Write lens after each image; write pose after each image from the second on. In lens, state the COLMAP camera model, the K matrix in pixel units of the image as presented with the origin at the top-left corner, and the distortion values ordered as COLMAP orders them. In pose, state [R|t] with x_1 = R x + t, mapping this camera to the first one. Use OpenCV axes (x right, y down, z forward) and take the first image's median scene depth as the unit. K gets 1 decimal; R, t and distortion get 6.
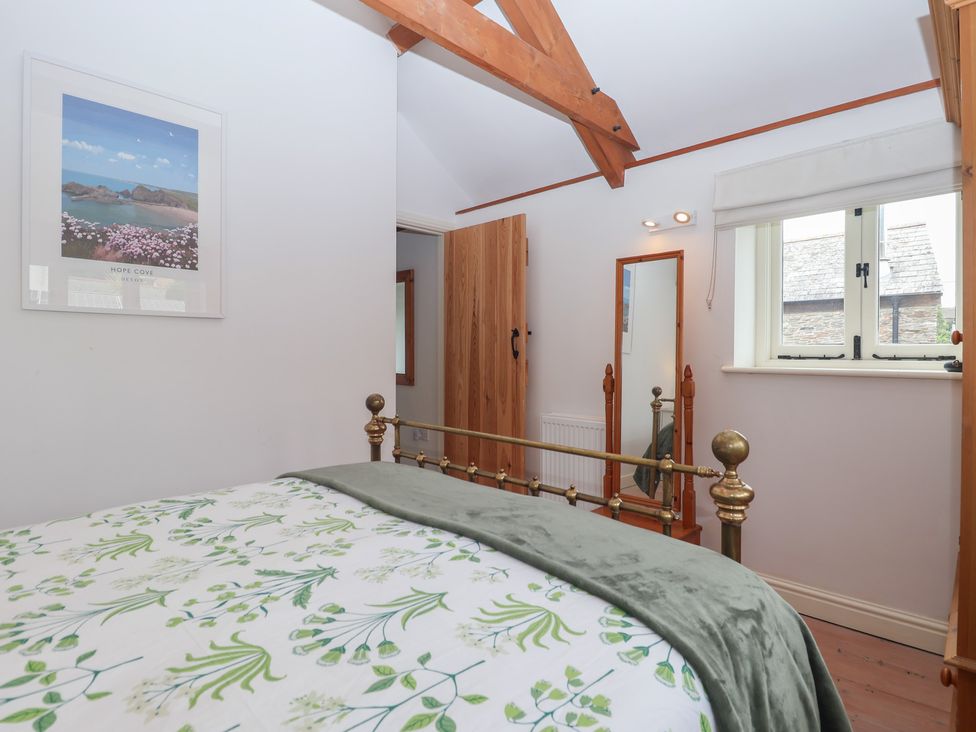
lens RADIAL K [[538.1, 0, 491.3], [0, 538.1, 364.0], [0, 0, 1]] dist [0.001527, -0.015727]
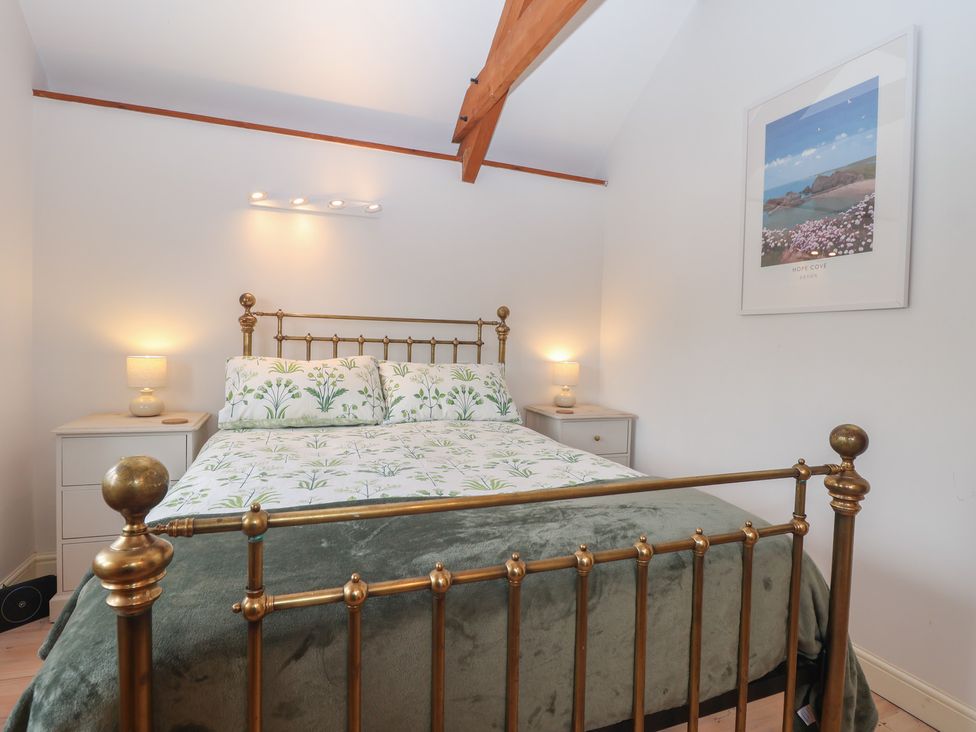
lens RADIAL K [[538.1, 0, 491.3], [0, 538.1, 364.0], [0, 0, 1]] dist [0.001527, -0.015727]
pose [[-0.439484, 0.019711, -0.898034, 0.456577], [-0.049866, 0.997682, 0.046302, -0.014661], [0.896865, 0.065130, -0.437482, 0.903930]]
